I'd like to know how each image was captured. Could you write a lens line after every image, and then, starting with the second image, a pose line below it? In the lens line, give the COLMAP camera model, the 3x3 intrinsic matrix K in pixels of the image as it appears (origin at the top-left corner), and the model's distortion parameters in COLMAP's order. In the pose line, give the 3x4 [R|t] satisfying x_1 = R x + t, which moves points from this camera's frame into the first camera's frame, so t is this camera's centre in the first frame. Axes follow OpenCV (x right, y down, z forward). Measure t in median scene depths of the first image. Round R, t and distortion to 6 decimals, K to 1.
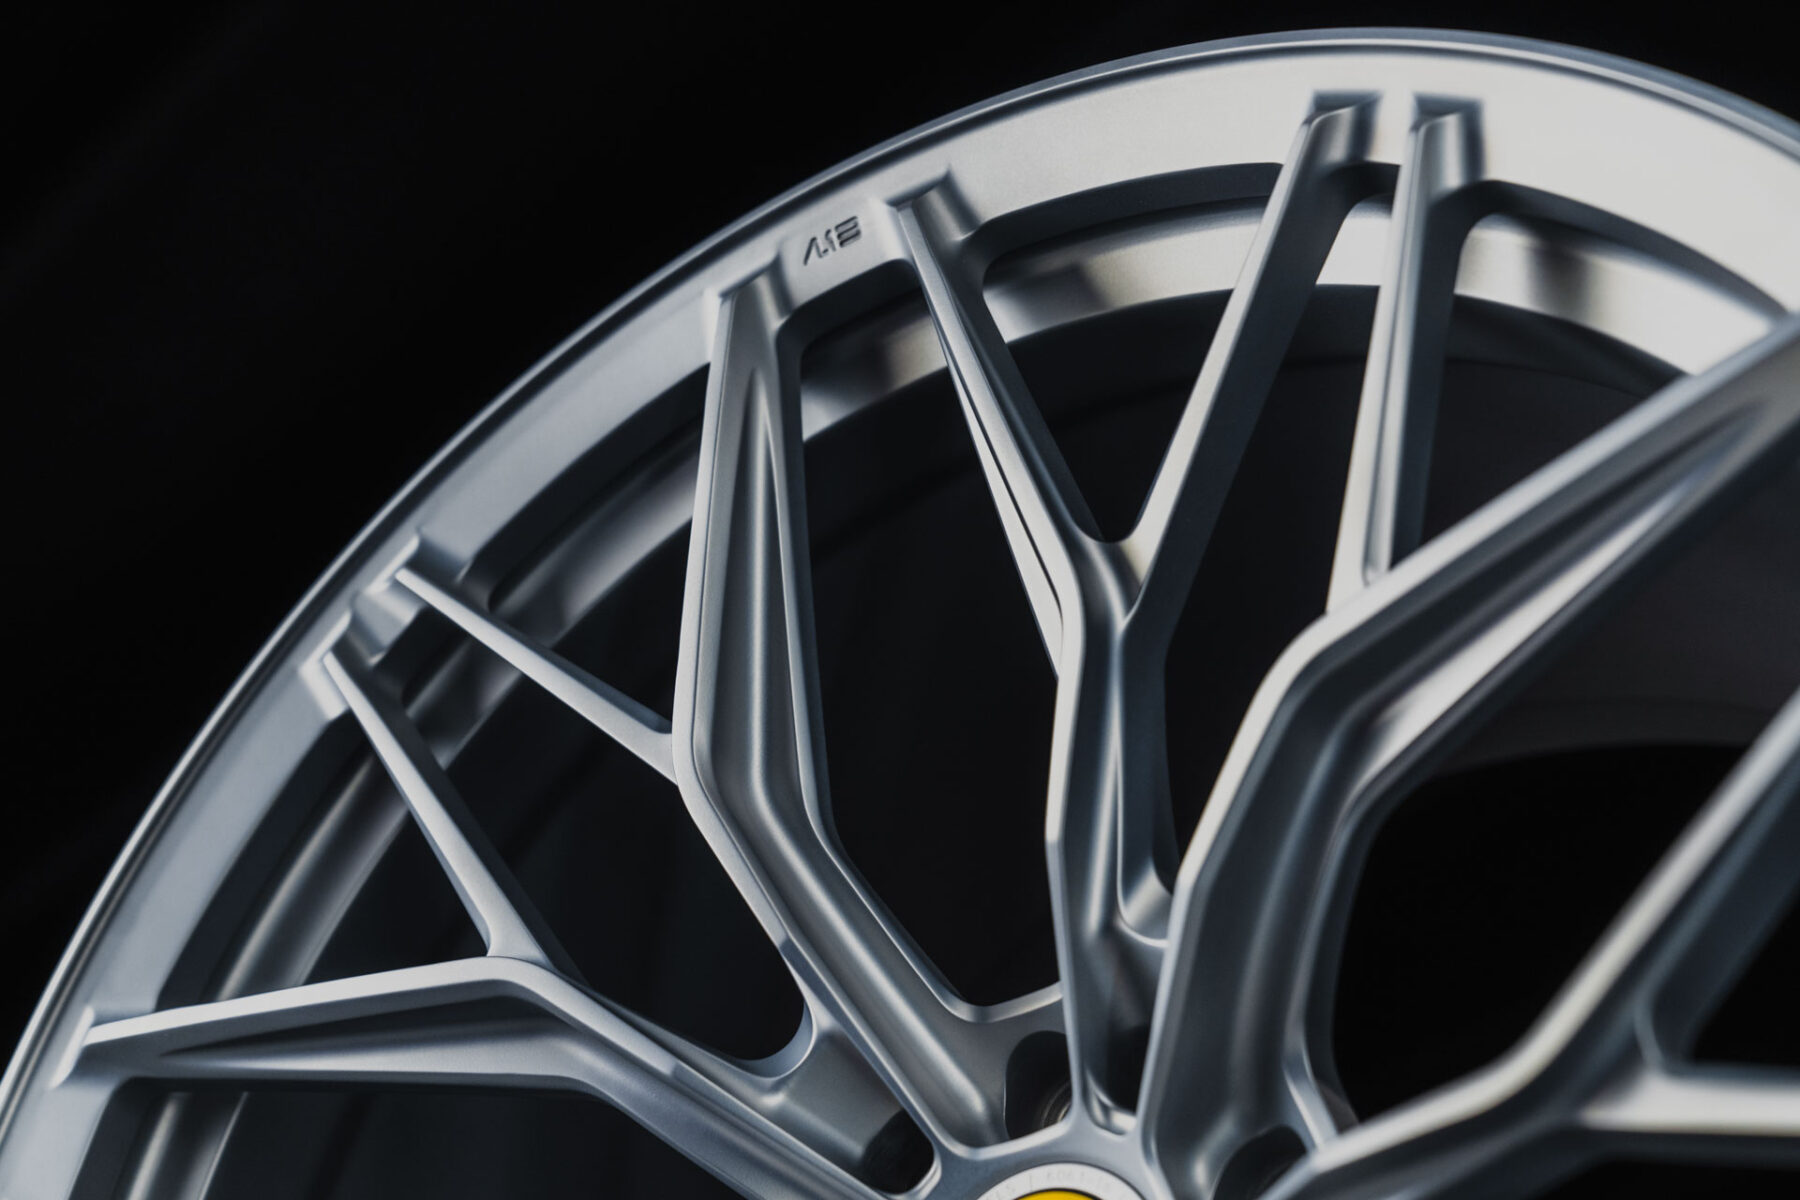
lens RADIAL K [[2633.6, 0, 887.8], [0, 2633.6, 615.7], [0, 0, 1]] dist [-0.063170, 0.000000]
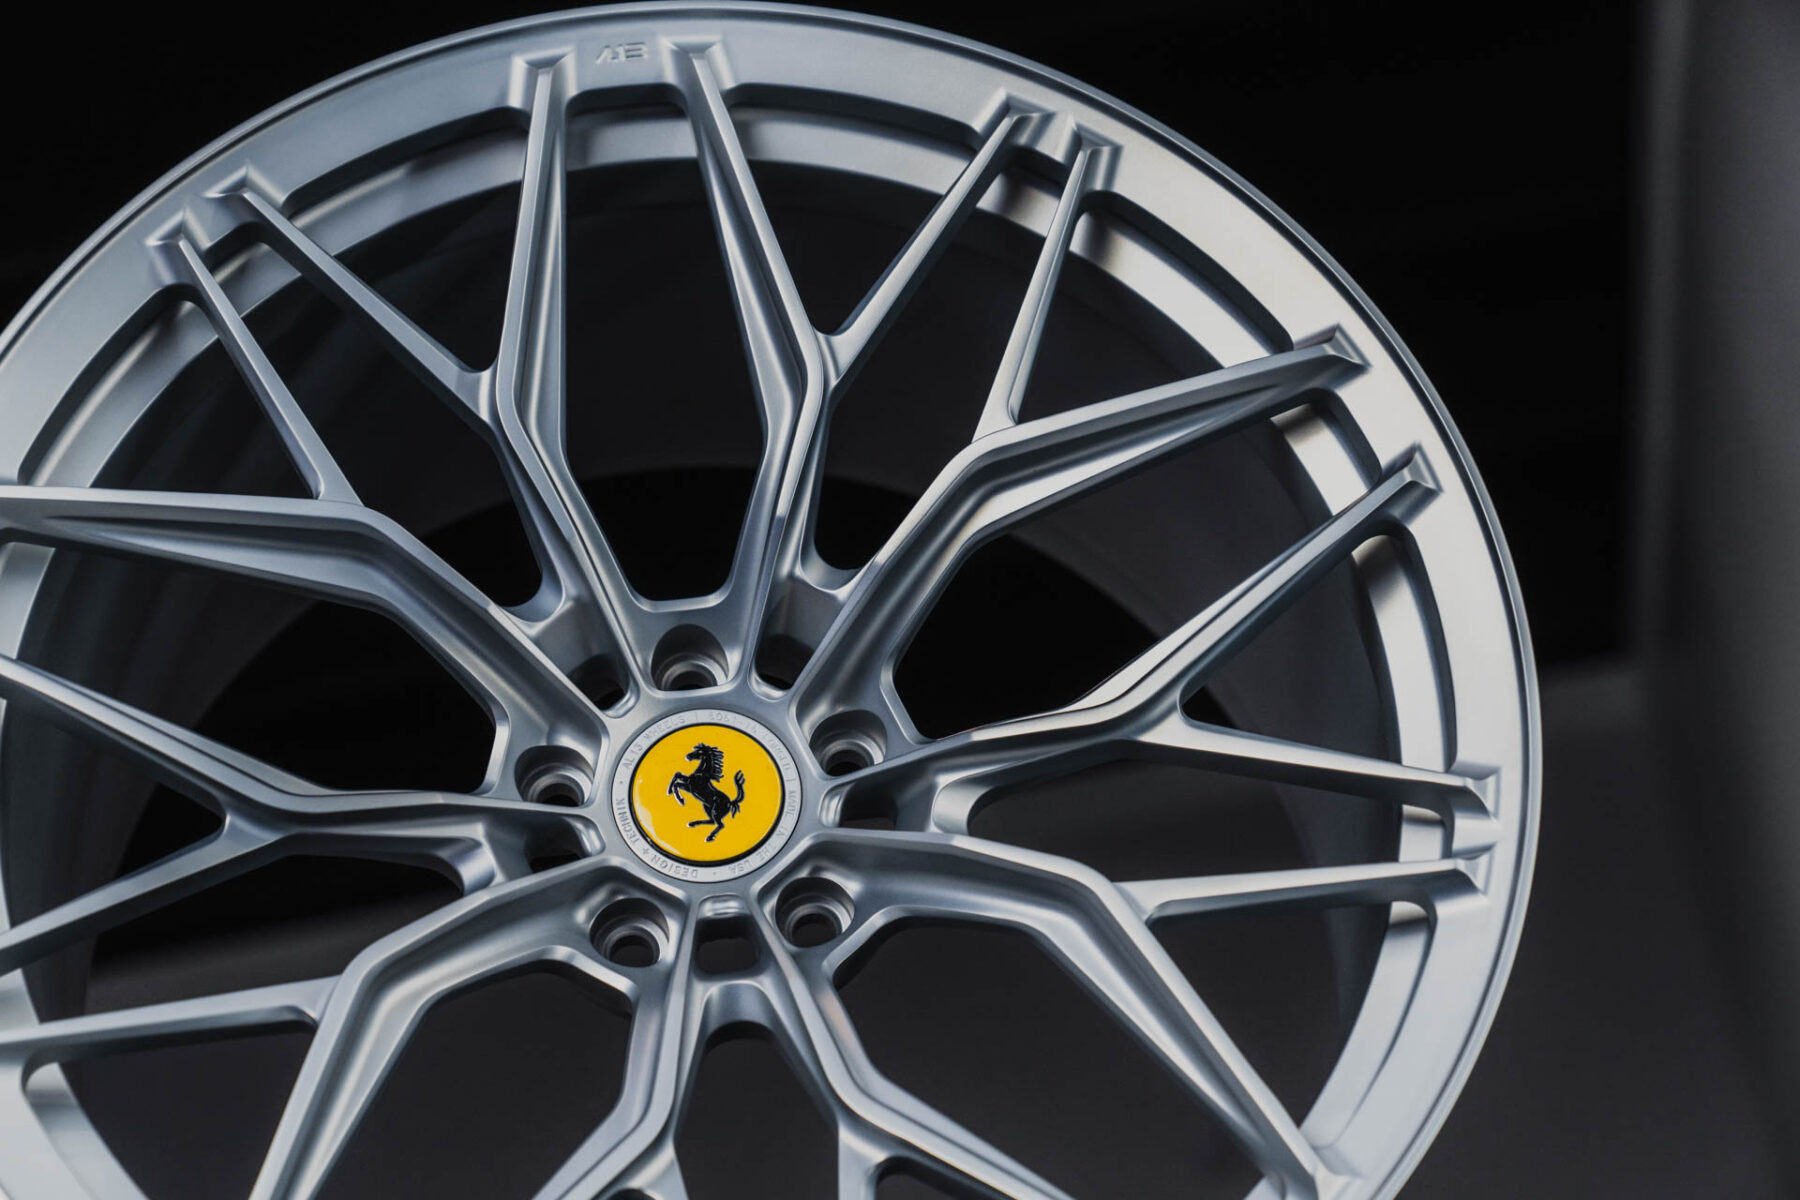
lens RADIAL K [[3490.1, 0, 903.3], [0, 3490.1, 595.0], [0, 0, 1]] dist [0.037941, 0.000000]
pose [[0.789740, 0.183049, 0.585495, -1.042524], [-0.262720, 0.963406, 0.053169, -0.000338], [-0.554337, -0.195811, 0.808931, -0.723899]]
